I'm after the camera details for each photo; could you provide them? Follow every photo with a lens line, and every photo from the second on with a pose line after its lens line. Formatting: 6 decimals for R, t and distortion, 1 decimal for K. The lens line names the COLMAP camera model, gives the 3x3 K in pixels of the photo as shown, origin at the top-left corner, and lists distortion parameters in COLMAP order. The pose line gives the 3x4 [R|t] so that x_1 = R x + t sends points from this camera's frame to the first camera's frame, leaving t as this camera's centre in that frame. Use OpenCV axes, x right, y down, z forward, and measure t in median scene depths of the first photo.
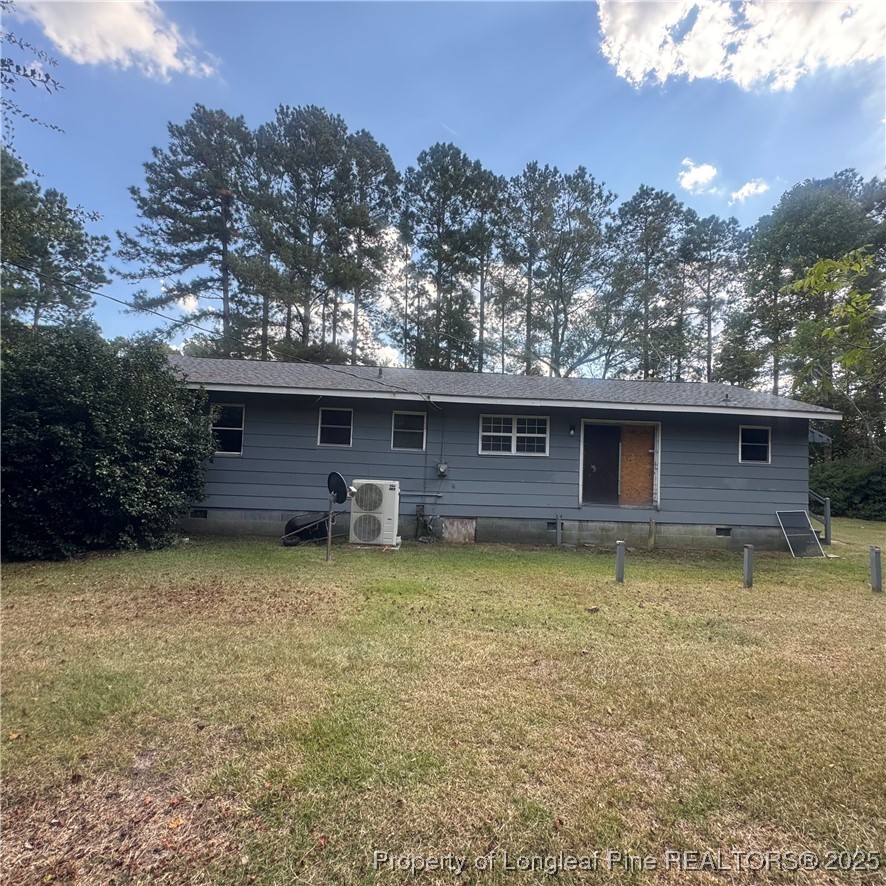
lens RADIAL K [[468.3, 0, 445.4], [0, 468.3, 443.4], [0, 0, 1]] dist [-0.003309, 0.000539]
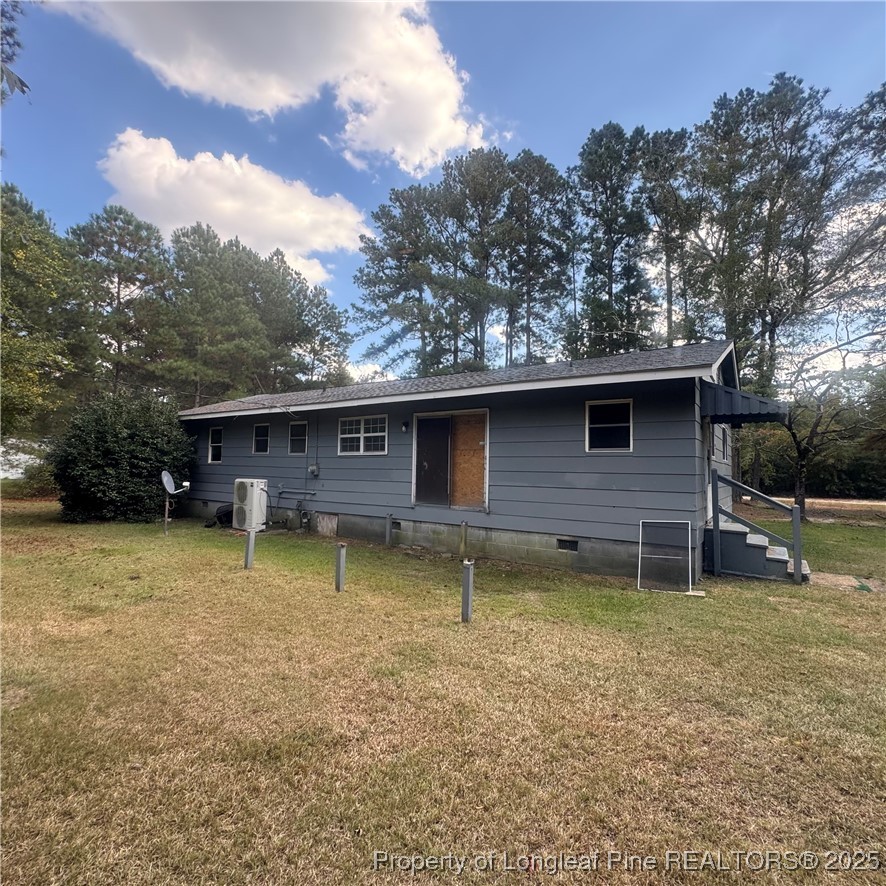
lens RADIAL K [[468.3, 0, 445.4], [0, 468.3, 443.4], [0, 0, 1]] dist [-0.003309, 0.000539]
pose [[0.799751, -0.056579, -0.597659, 0.909725], [0.037084, 0.998304, -0.044884, 0.052962], [0.599185, 0.013733, 0.800493, 0.278666]]
